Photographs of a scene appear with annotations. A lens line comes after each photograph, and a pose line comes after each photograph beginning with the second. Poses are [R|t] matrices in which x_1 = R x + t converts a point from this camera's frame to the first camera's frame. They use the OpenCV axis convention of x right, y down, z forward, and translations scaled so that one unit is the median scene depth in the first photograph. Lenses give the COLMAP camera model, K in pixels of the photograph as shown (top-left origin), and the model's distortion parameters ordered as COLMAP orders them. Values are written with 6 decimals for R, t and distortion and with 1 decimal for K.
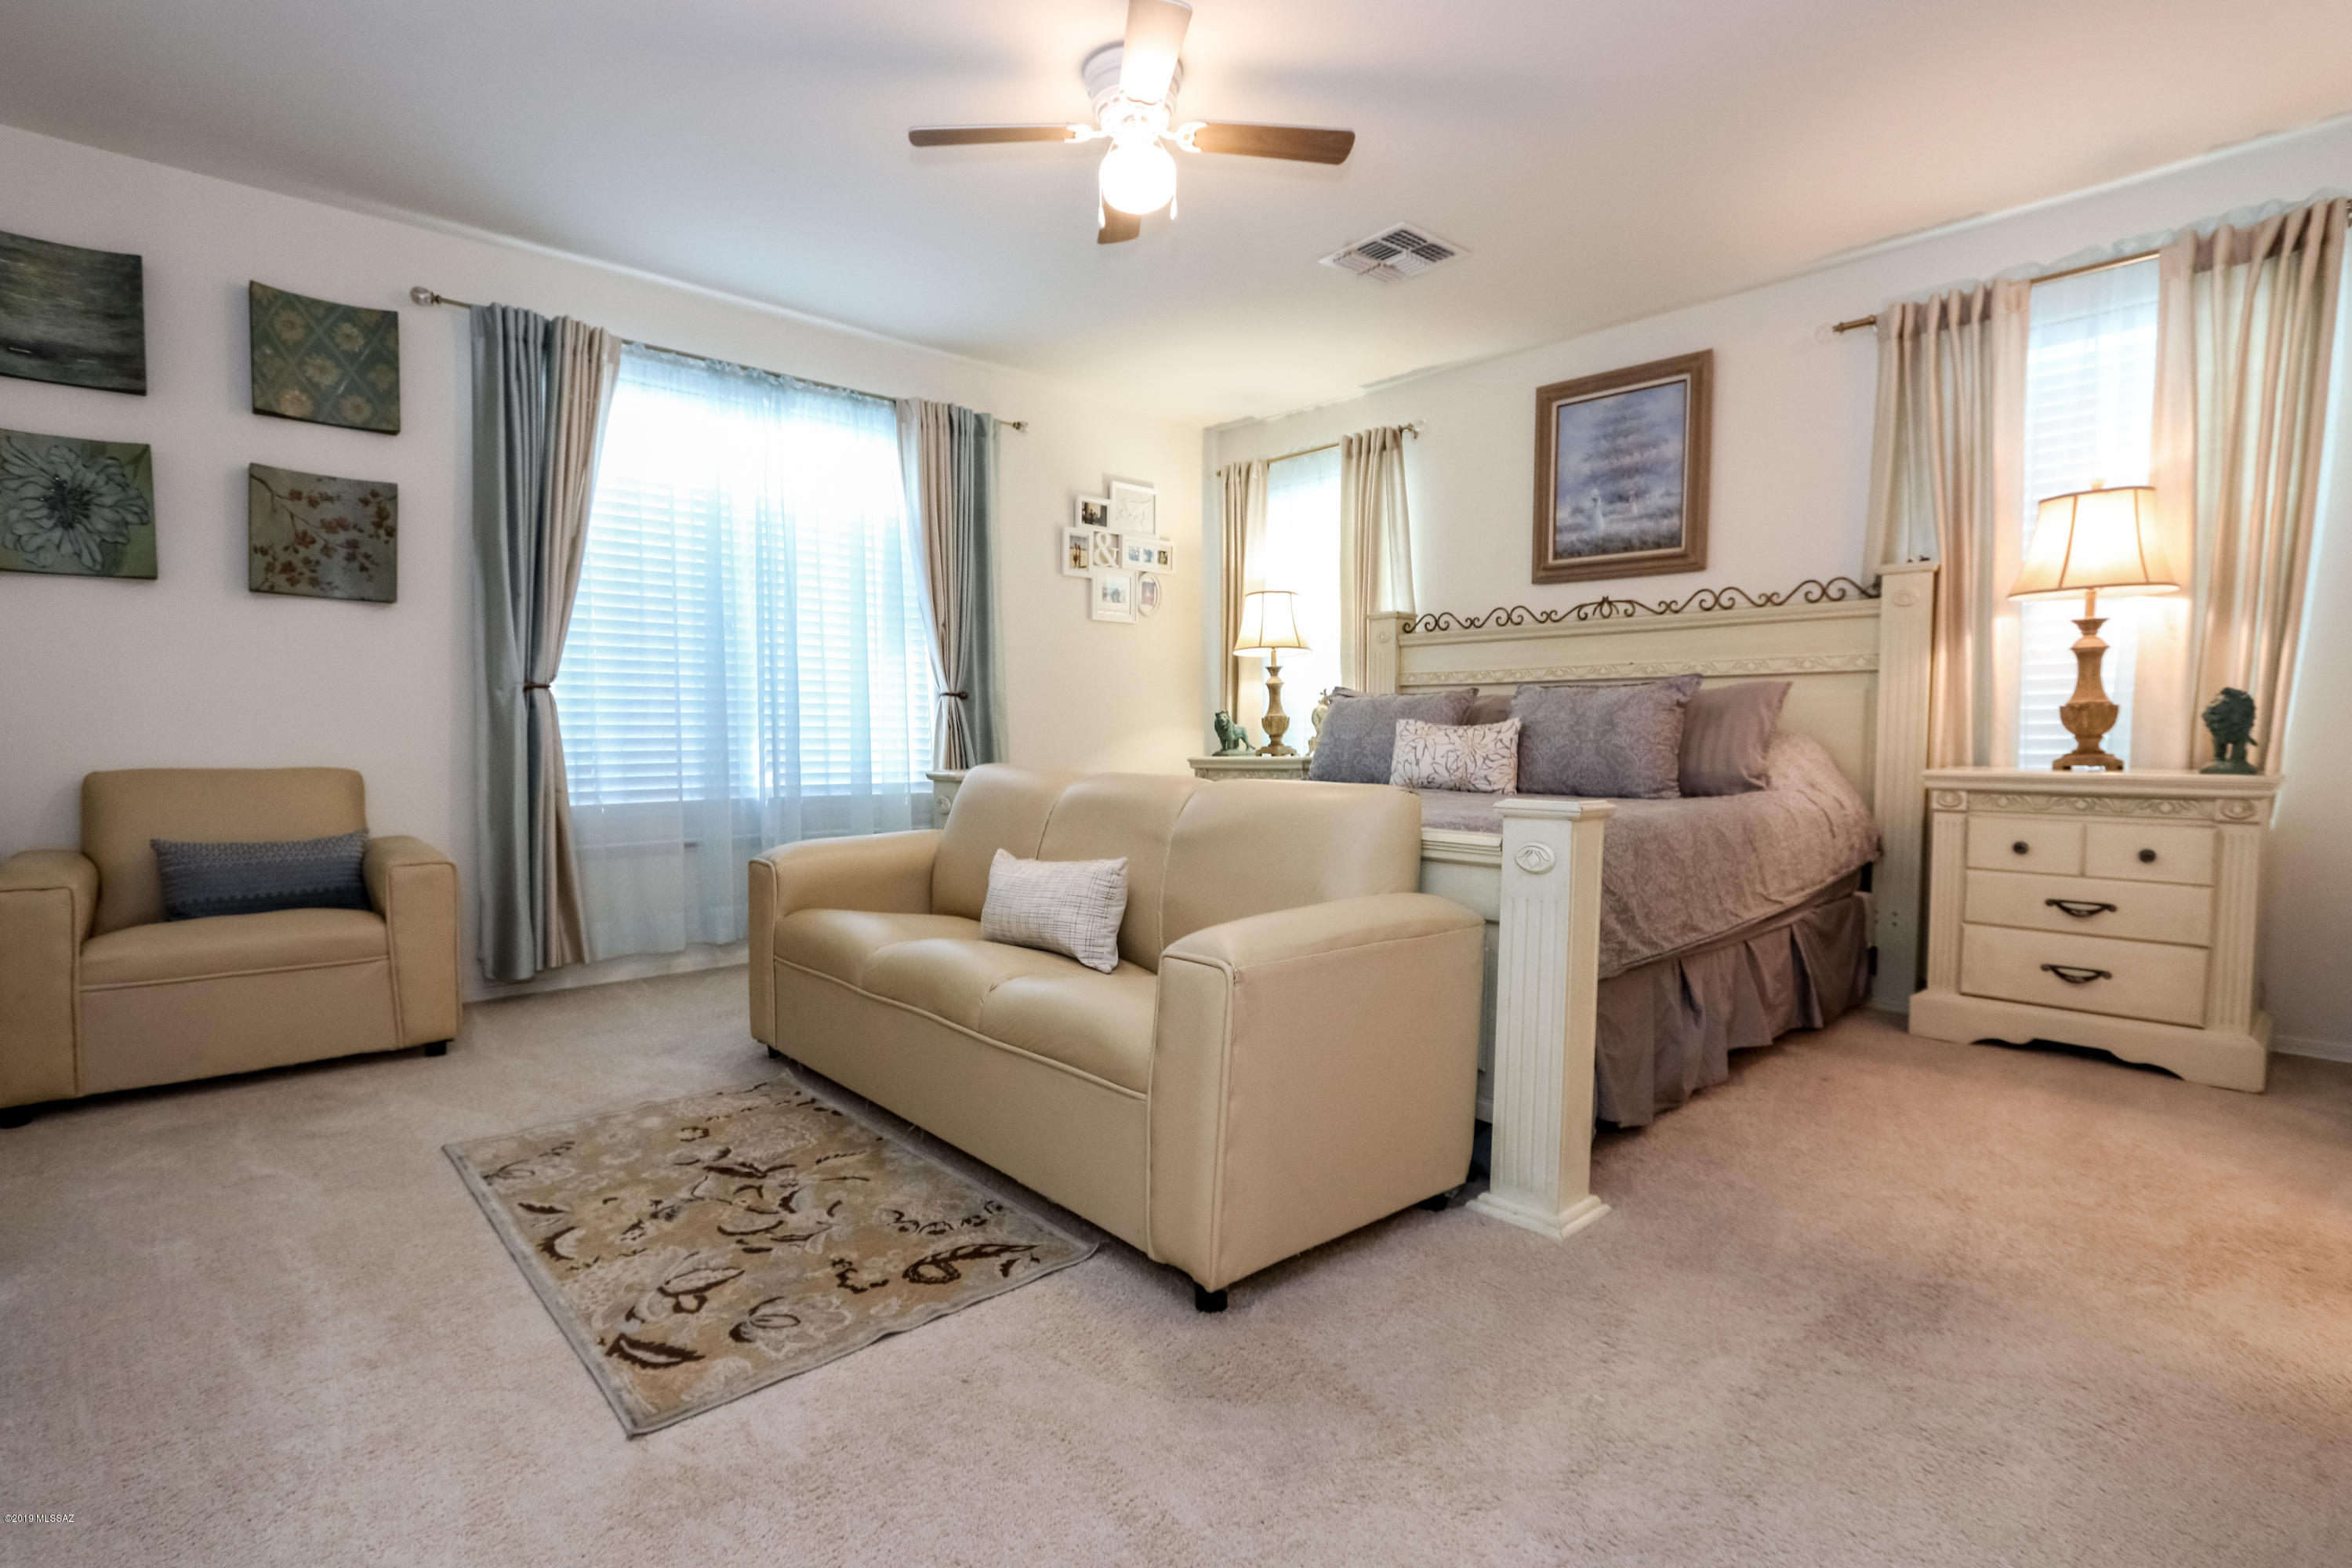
lens RADIAL K [[1069.1, 0, 1176.0], [0, 1069.1, 784.0], [0, 0, 1]] dist [-0.001306, 0.000064]
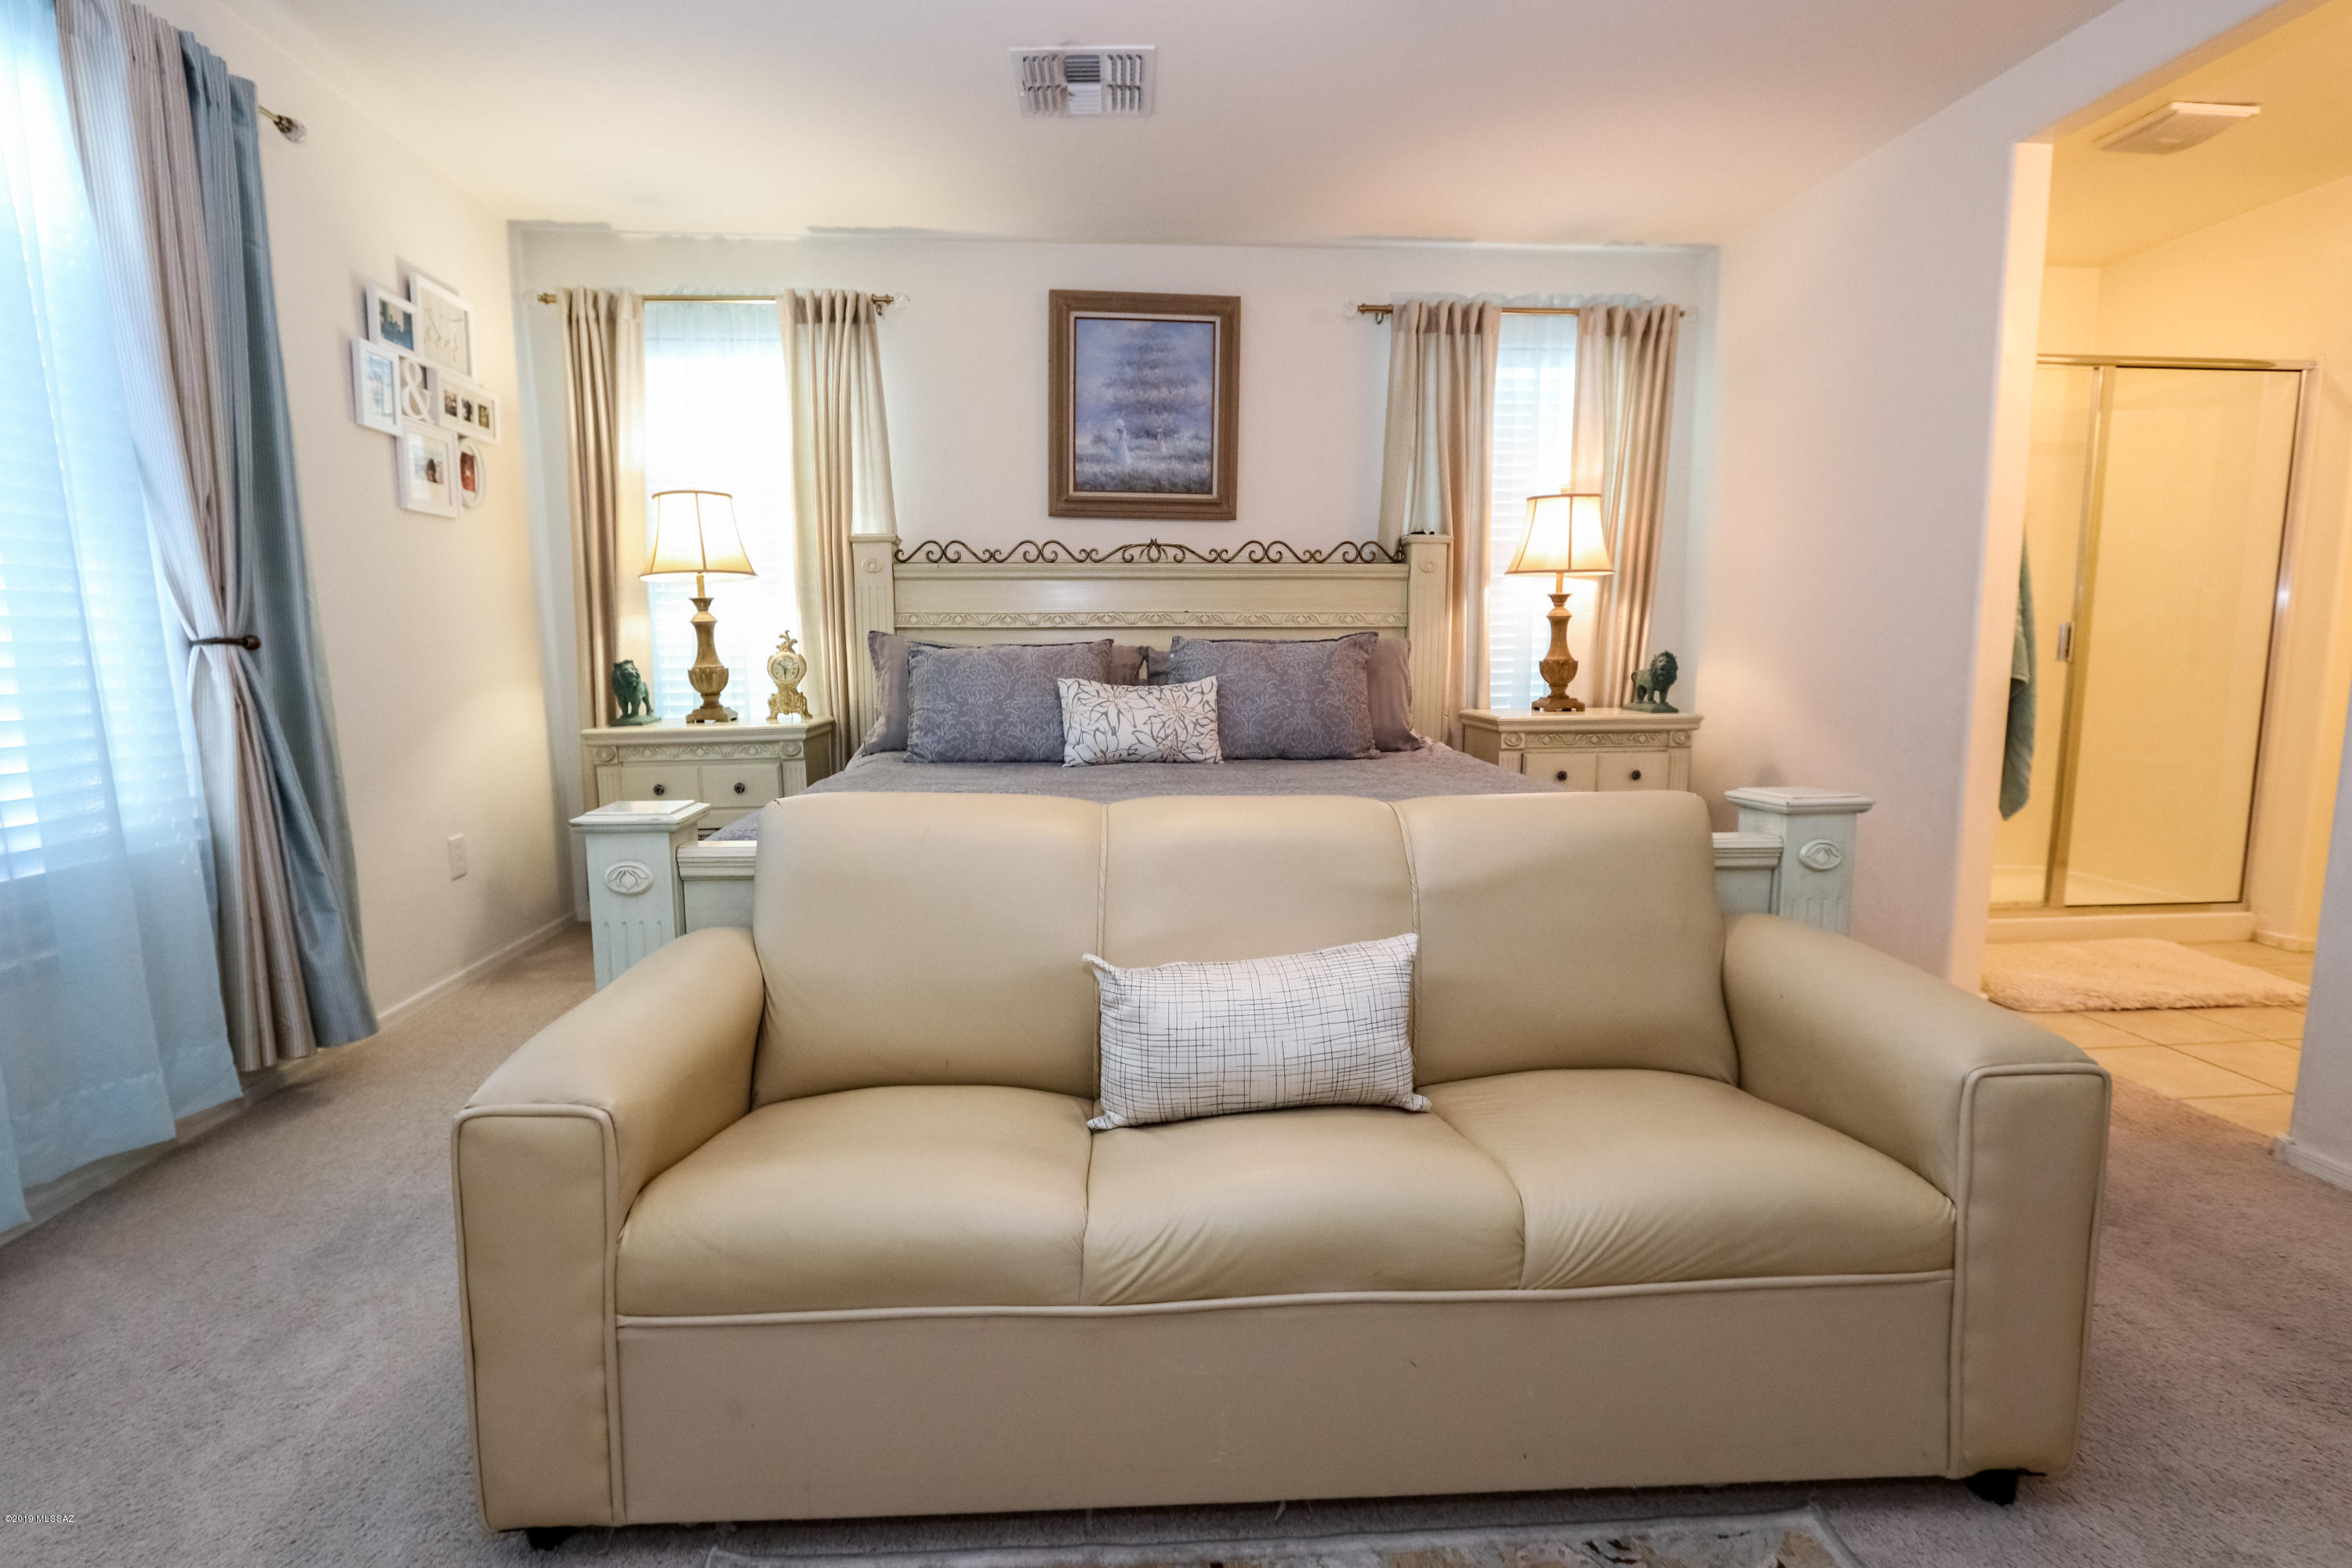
lens RADIAL K [[1091.6, 0, 1163.7], [0, 1091.6, 792.1], [0, 0, 1]] dist [-0.018511, 0.001169]
pose [[0.650309, -0.101694, 0.752832, -0.337237], [0.044413, 0.994394, 0.095961, -0.045749], [-0.758370, -0.028969, 0.651180, 0.361394]]
